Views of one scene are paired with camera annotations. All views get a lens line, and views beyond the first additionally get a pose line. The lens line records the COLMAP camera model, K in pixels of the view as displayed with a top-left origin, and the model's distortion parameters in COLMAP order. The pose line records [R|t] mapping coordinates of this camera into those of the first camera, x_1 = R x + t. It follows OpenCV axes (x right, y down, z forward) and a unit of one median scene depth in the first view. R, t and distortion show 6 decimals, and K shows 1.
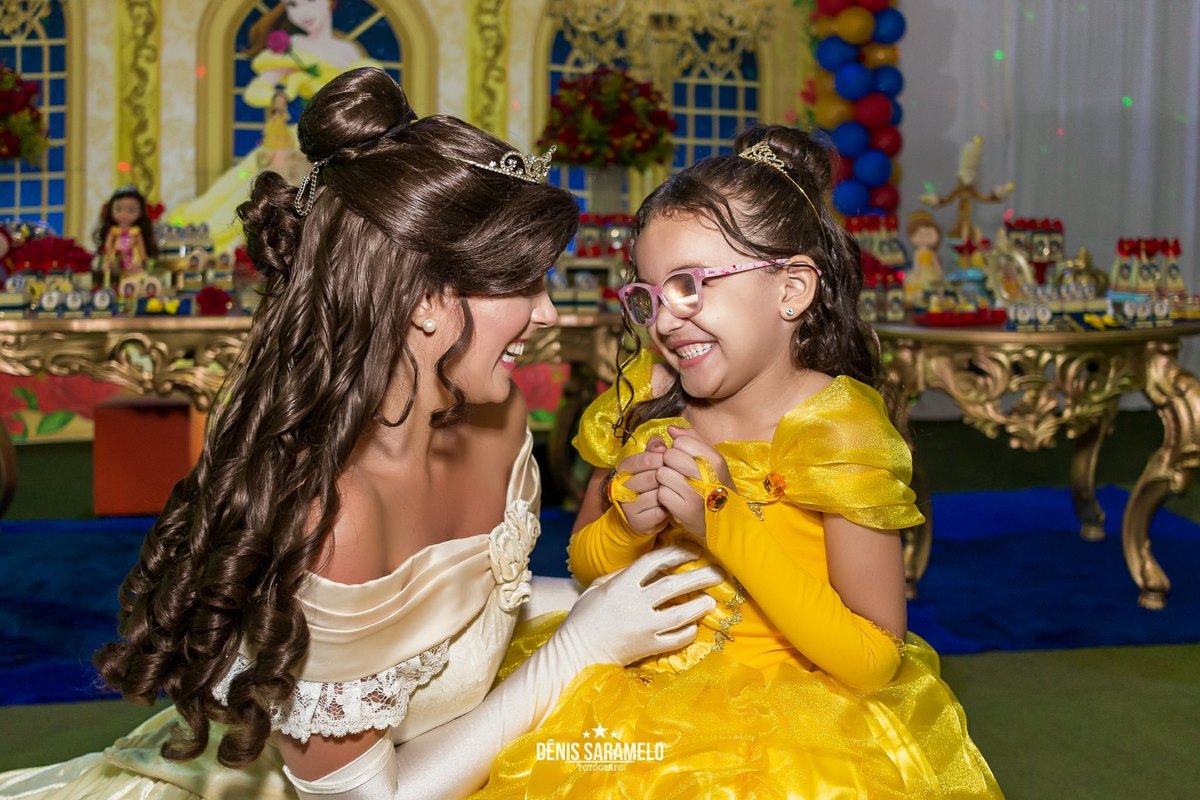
lens RADIAL K [[1354.2, 0, 583.4], [0, 1354.2, 222.1], [0, 0, 1]] dist [0.010195, 0.000686]
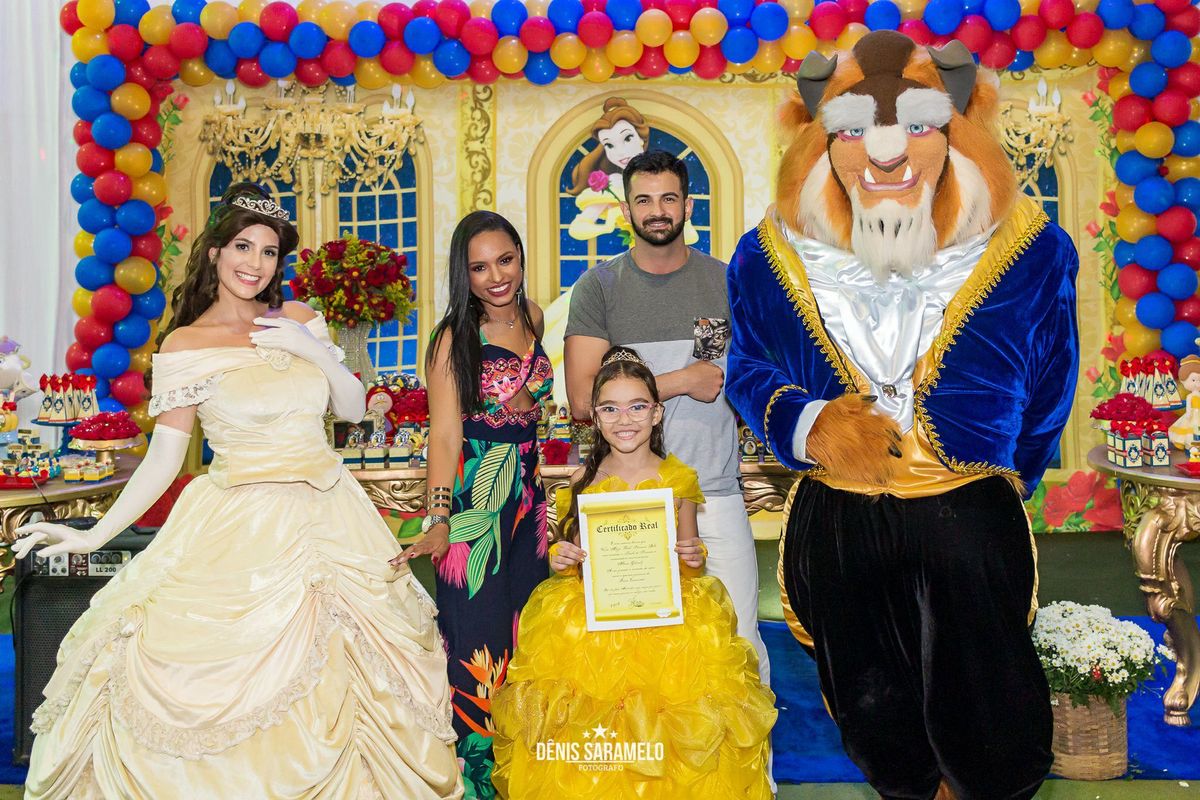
lens RADIAL K [[1444.6, 0, 610.6], [0, 1444.6, 226.2], [0, 0, 1]] dist [0.008526, -0.002216]
pose [[0.977938, -0.029992, -0.206733, 0.027737], [0.023090, 0.999095, -0.035720, -0.057102], [0.207617, 0.030159, 0.977745, -0.151743]]
